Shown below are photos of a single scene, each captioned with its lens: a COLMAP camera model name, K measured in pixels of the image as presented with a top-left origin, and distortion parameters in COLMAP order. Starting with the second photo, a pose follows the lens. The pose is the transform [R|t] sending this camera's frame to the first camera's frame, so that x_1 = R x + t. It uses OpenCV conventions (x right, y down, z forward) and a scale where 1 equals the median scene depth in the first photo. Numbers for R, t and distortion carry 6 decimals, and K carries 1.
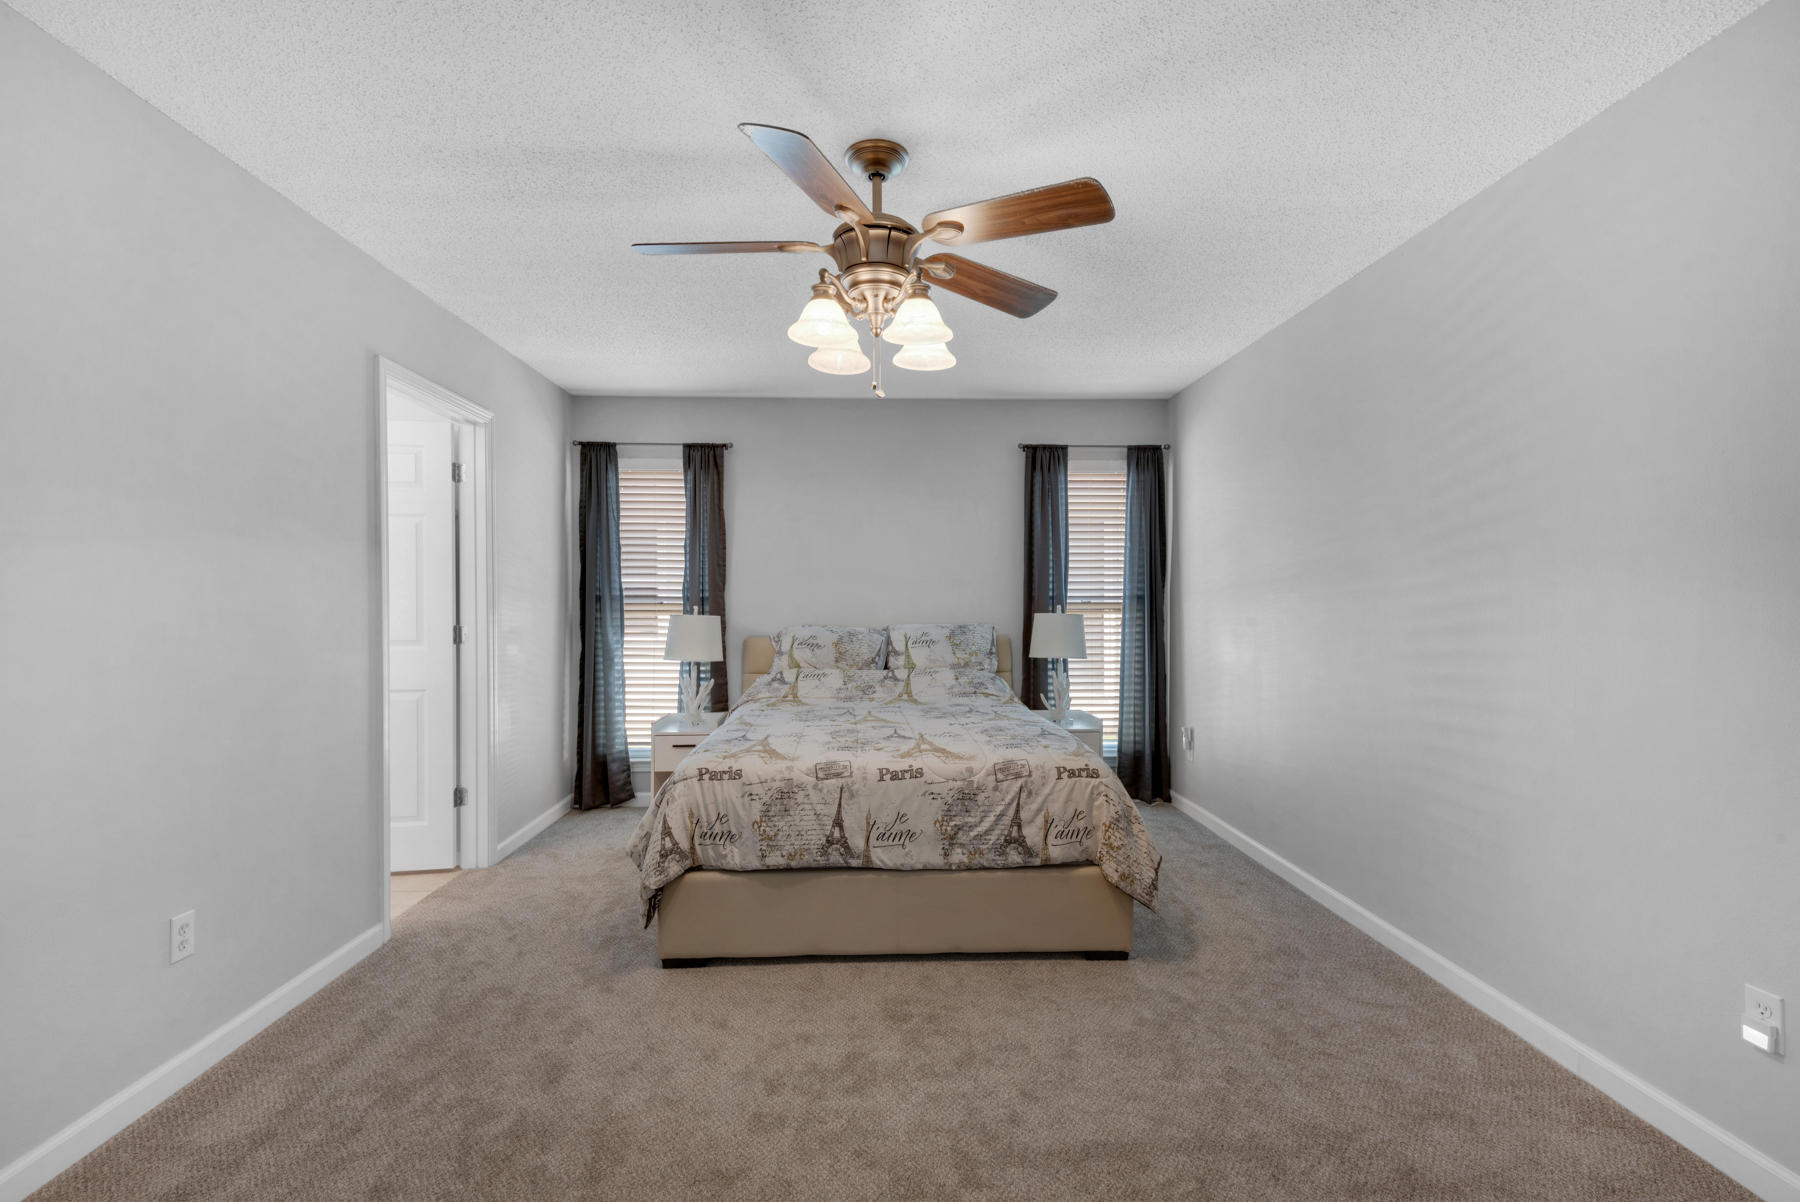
lens RADIAL K [[814.3, 0, 910.0], [0, 814.3, 594.7], [0, 0, 1]] dist [0.028118, -0.014774]
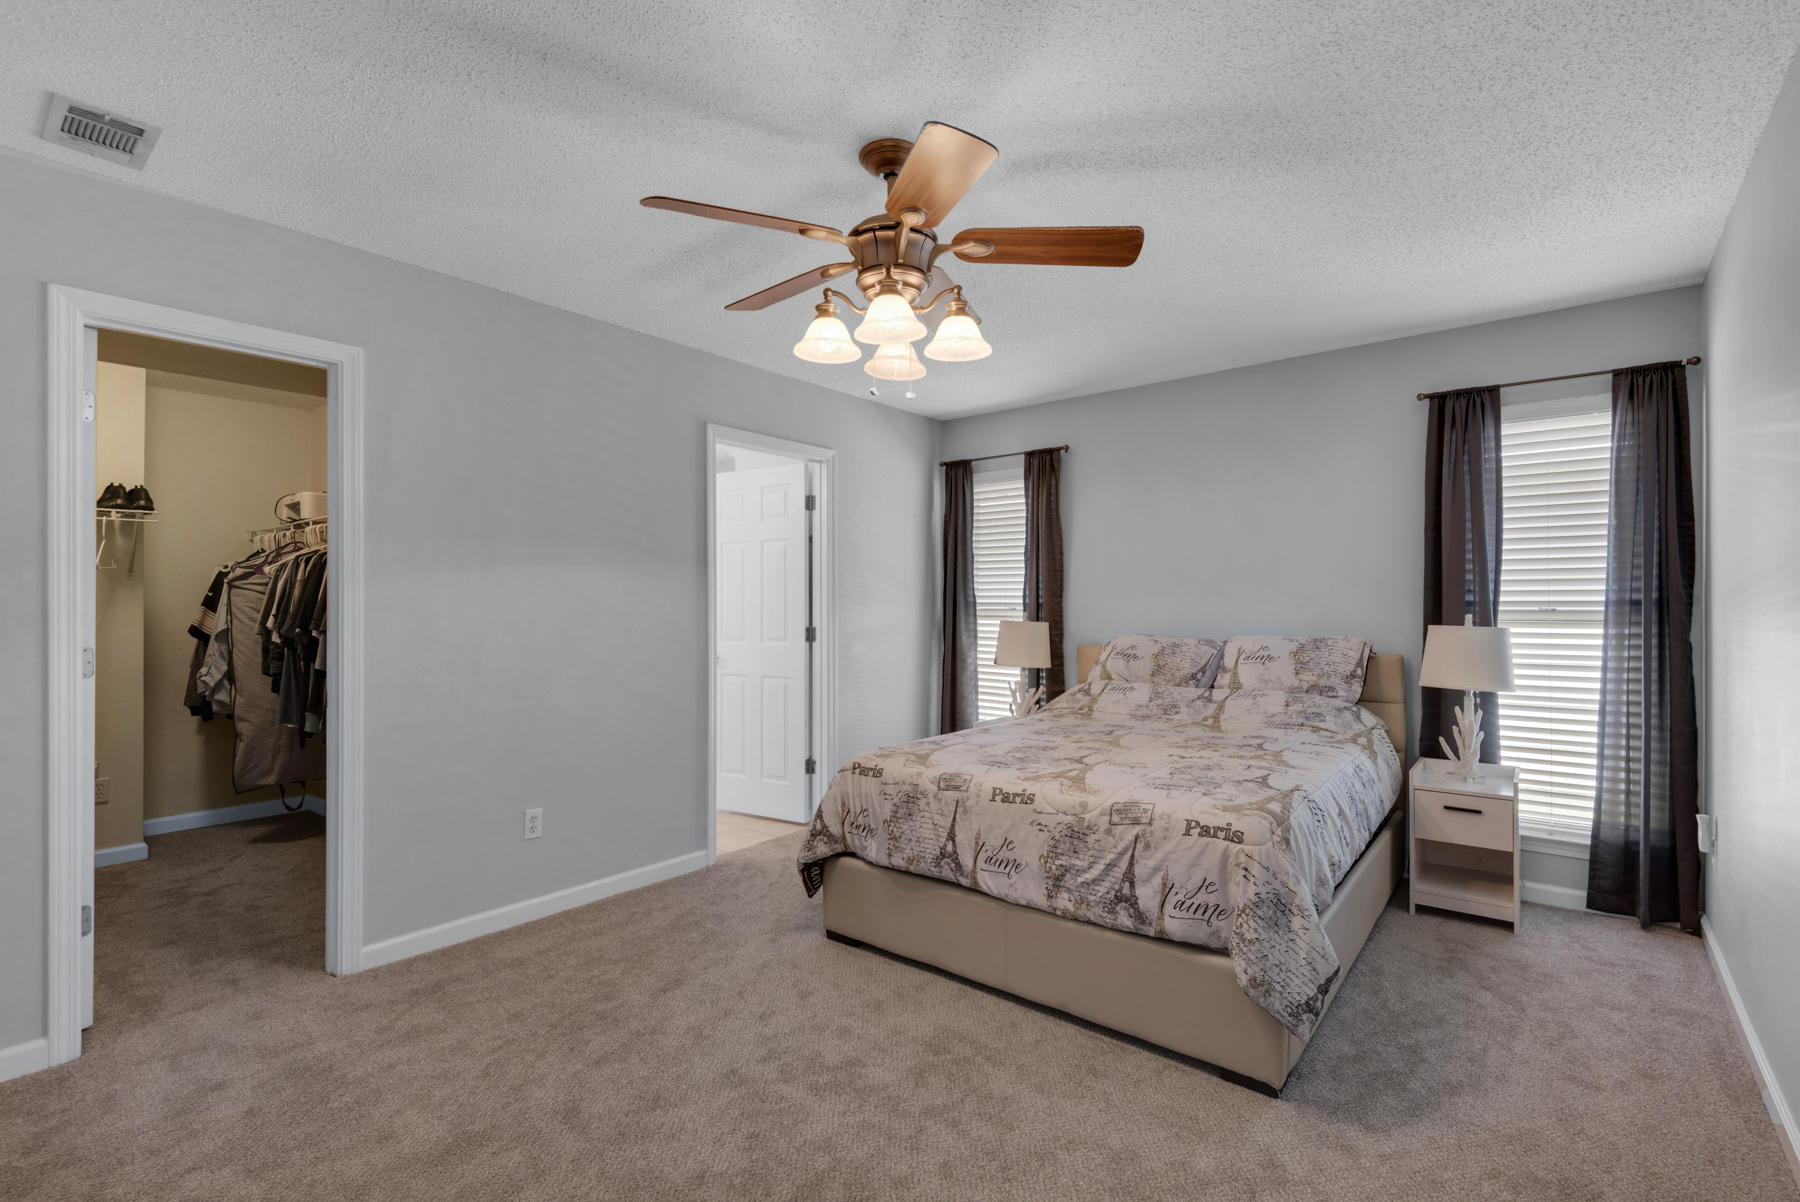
lens RADIAL K [[814.3, 0, 841.8], [0, 814.3, 598.5], [0, 0, 1]] dist [0.028118, -0.014774]
pose [[0.747708, -0.005044, -0.664008, 0.458739], [0.004250, 0.999987, -0.002811, -0.002169], [0.664014, -0.000720, 0.747720, 0.185538]]
